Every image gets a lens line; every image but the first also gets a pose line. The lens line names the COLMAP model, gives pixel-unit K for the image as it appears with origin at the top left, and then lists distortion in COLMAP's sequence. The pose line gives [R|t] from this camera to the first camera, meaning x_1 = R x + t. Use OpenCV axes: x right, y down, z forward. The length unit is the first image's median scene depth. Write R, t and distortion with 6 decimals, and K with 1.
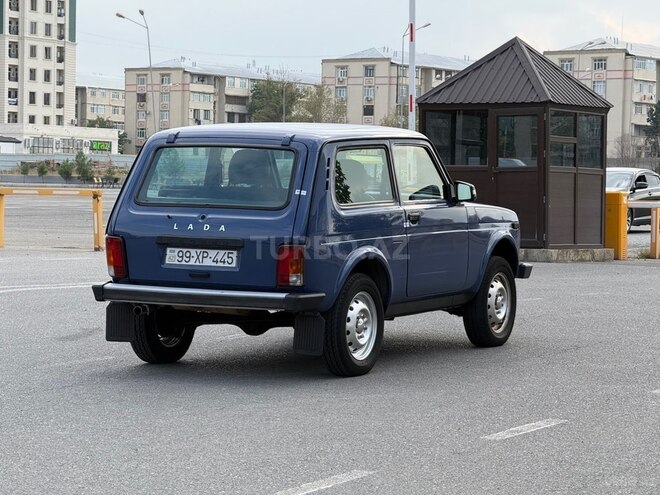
lens RADIAL K [[2367.6, 0, 326.2], [0, 2367.6, 247.4], [0, 0, 1]] dist [0.315175, 0.000000]
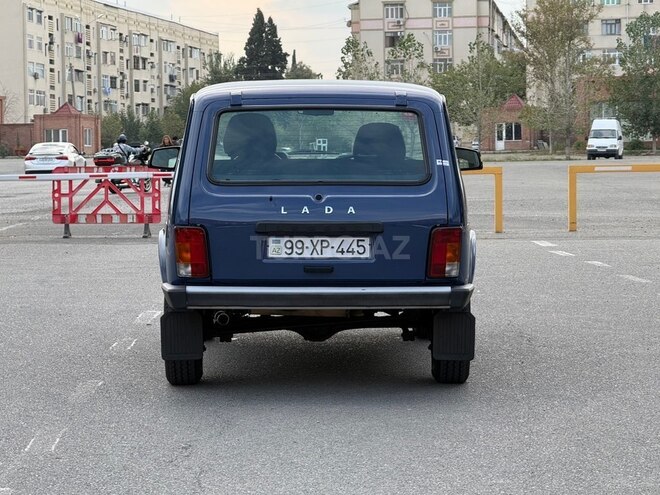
lens RADIAL K [[2367.6, 0, 325.9], [0, 2367.6, 244.6], [0, 0, 1]] dist [0.315175, 0.000000]
pose [[0.884222, -0.045330, 0.464861, -0.406453], [0.038060, 0.998962, 0.025016, -0.016088], [-0.465513, -0.004427, 0.885030, 0.279444]]
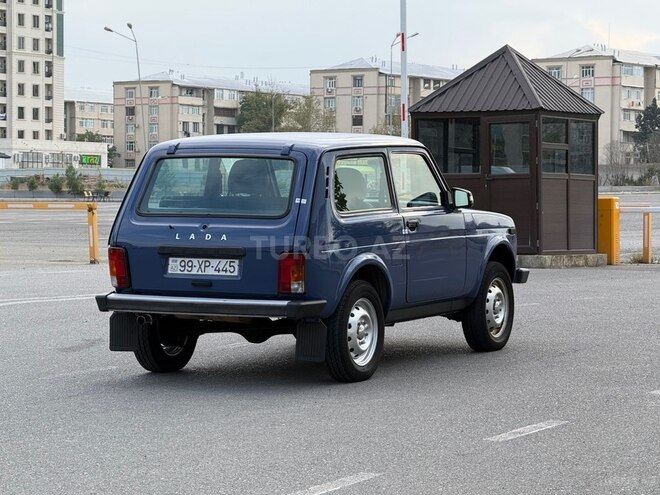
lens RADIAL K [[2367.6, 0, 331.7], [0, 2367.6, 248.7], [0, 0, 1]] dist [0.315175, 0.000000]
pose [[0.999873, -0.014631, 0.006345, -0.004091], [0.014656, 0.999885, -0.003917, 0.001272], [-0.006287, 0.004010, 0.999972, -0.011920]]
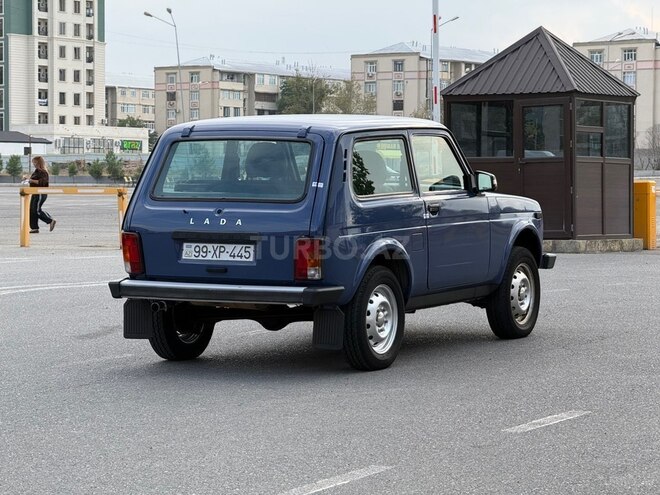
lens RADIAL K [[2367.6, 0, 329.2], [0, 2367.6, 245.4], [0, 0, 1]] dist [0.315175, 0.000000]
pose [[0.999798, -0.015752, -0.012497, 0.005641], [0.015763, 0.999875, 0.000761, 0.001330], [0.012484, -0.000958, 0.999922, 0.013296]]
